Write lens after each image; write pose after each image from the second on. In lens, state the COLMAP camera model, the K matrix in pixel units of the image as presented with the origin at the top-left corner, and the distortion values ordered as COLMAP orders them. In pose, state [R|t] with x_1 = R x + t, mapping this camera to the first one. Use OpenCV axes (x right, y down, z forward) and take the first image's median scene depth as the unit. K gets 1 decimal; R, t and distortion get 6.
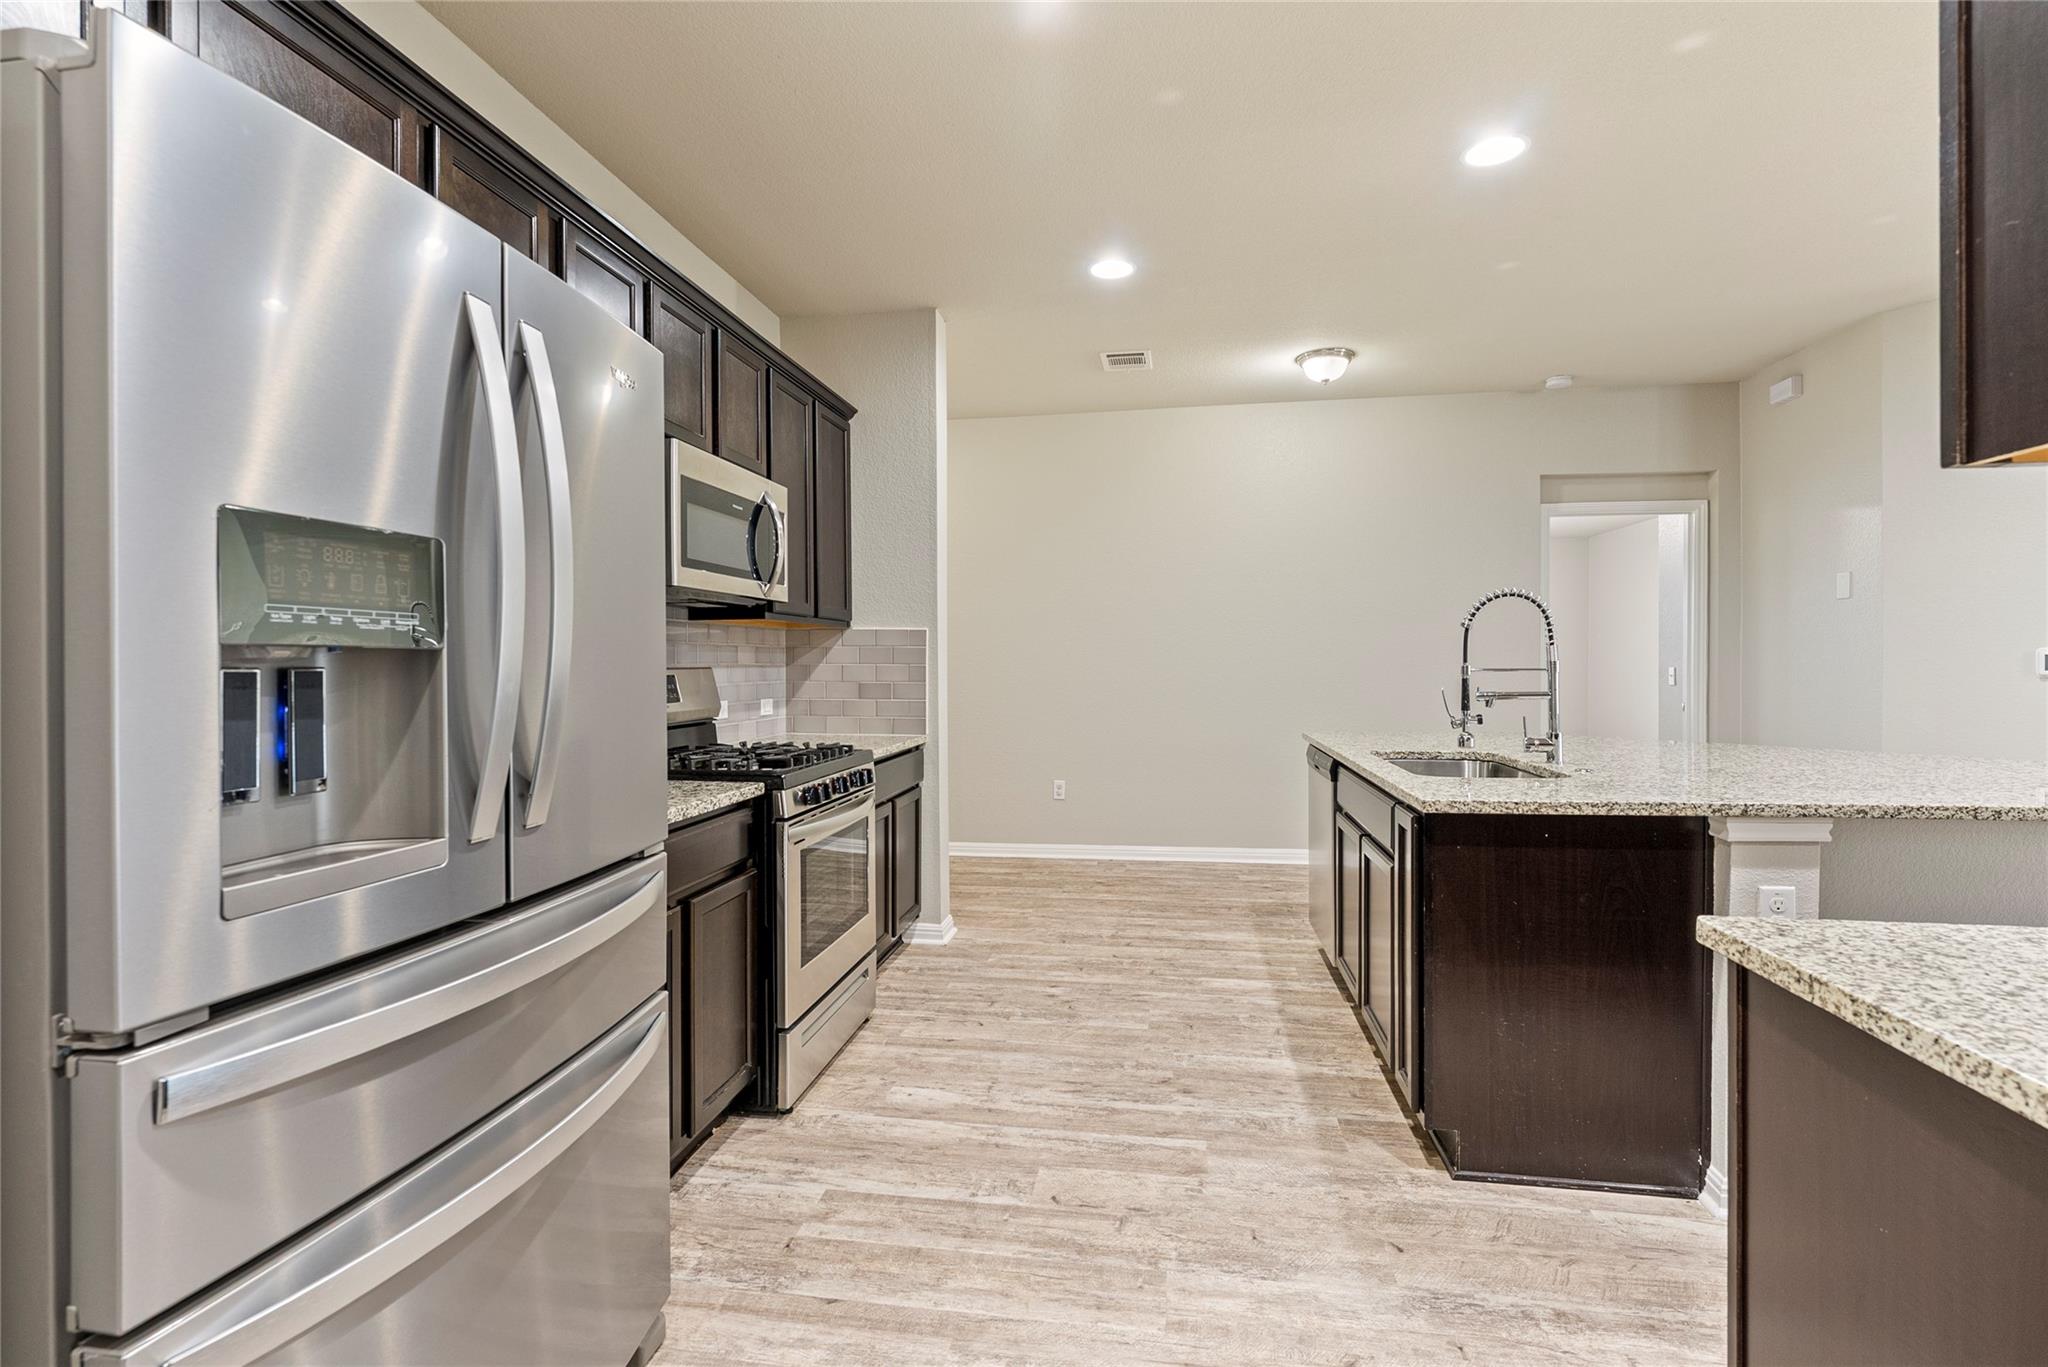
lens RADIAL K [[941.8, 0, 1020.4], [0, 941.8, 678.3], [0, 0, 1]] dist [-0.002943, -0.000665]
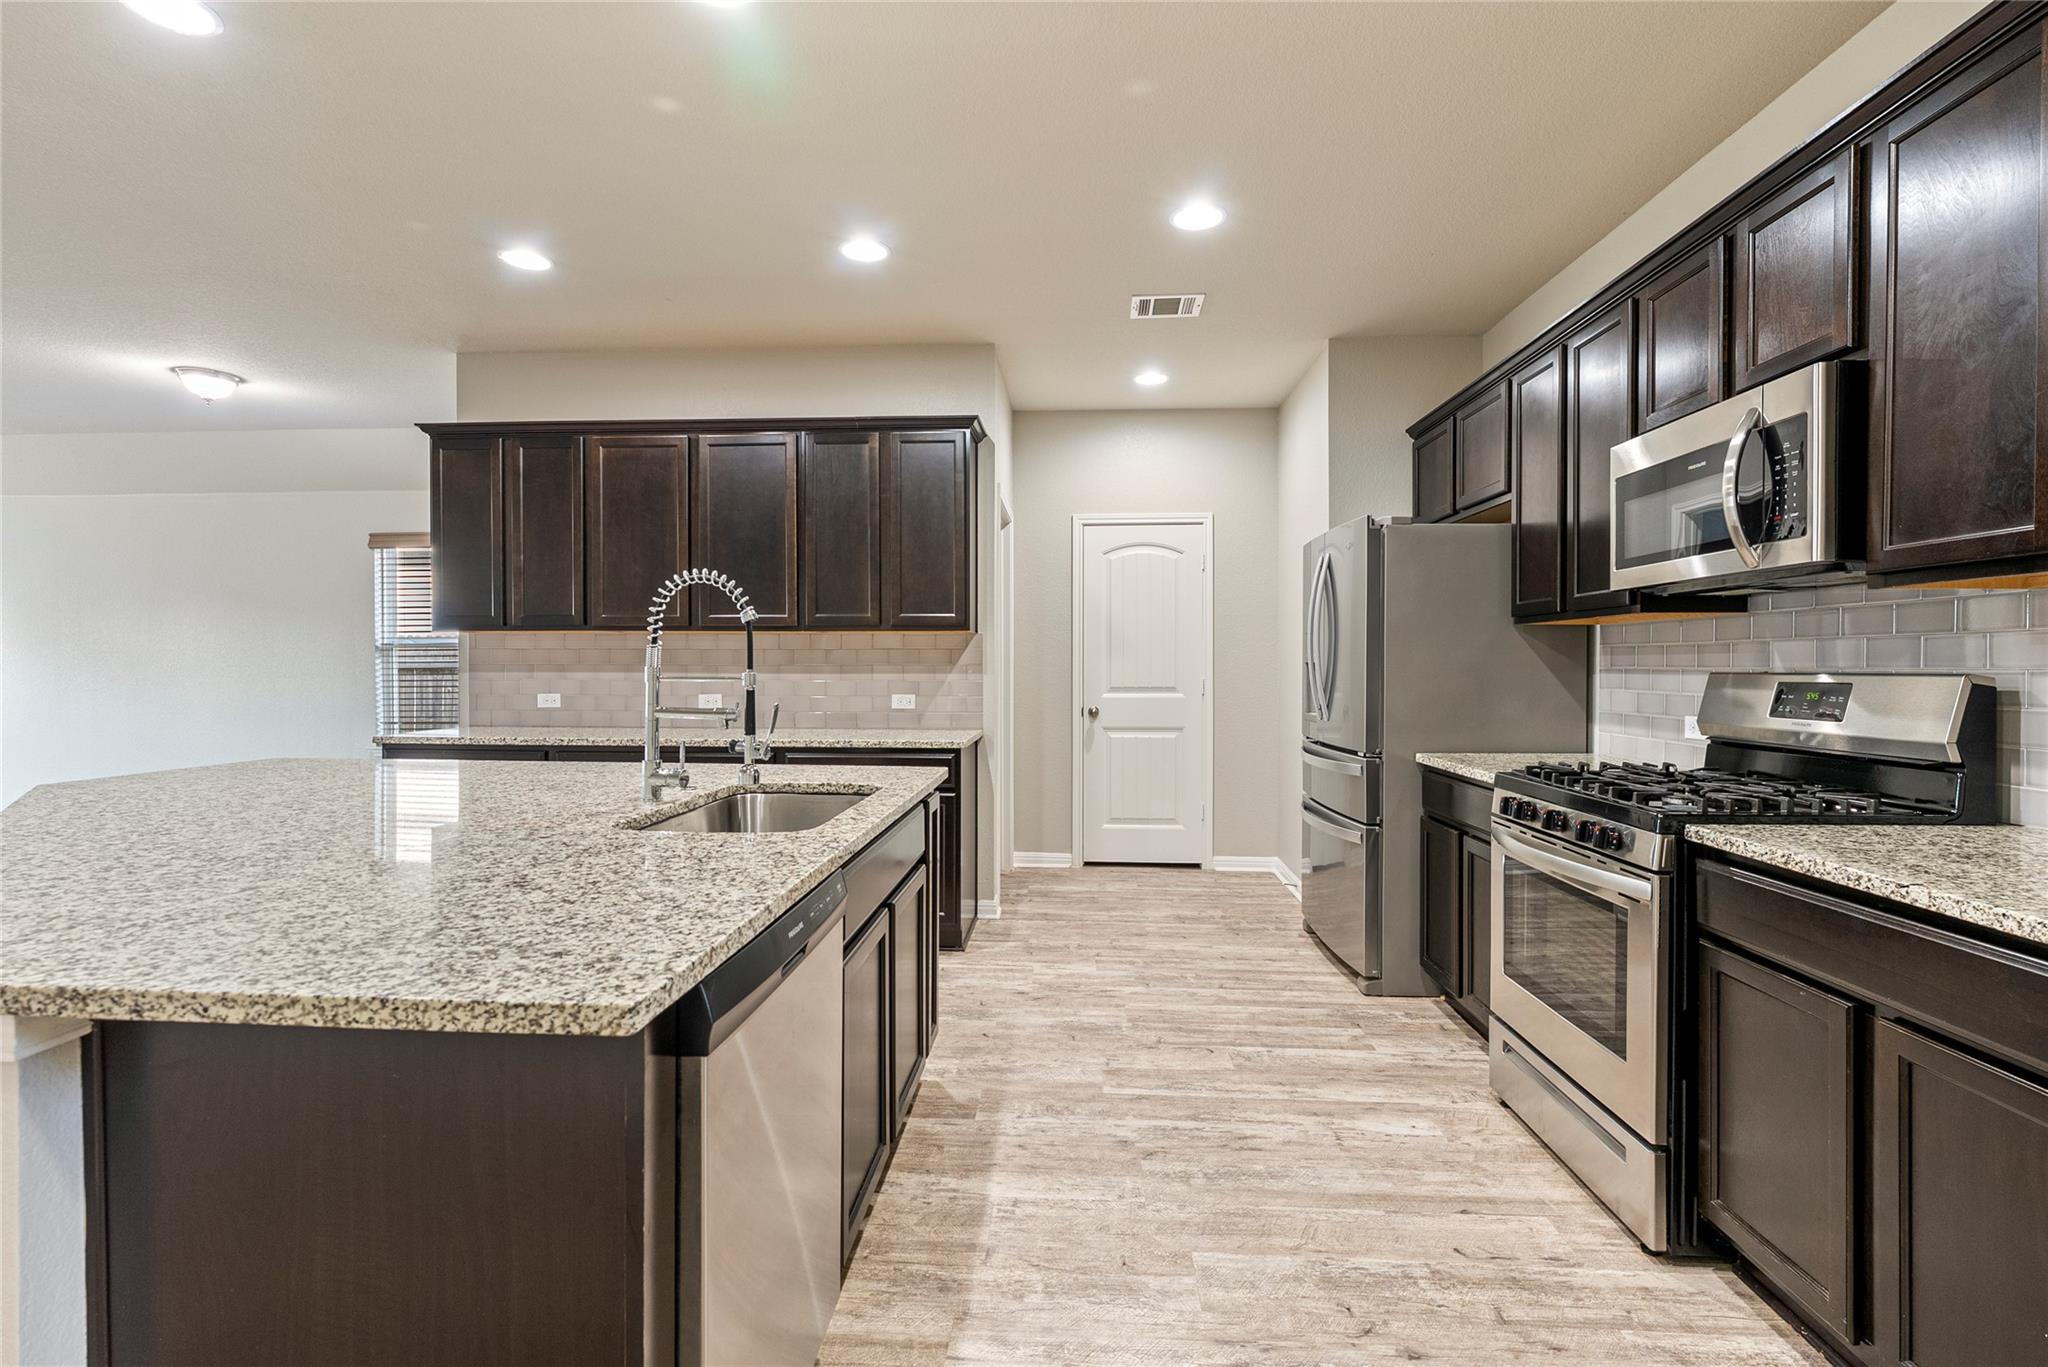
lens RADIAL K [[941.8, 0, 1023.9], [0, 941.8, 673.8], [0, 0, 1]] dist [-0.002943, -0.000665]
pose [[-0.994707, 0.002351, -0.102727, 0.347387], [-0.000179, 0.999697, 0.024614, -0.030626], [0.102754, 0.024502, -0.994405, 1.794413]]
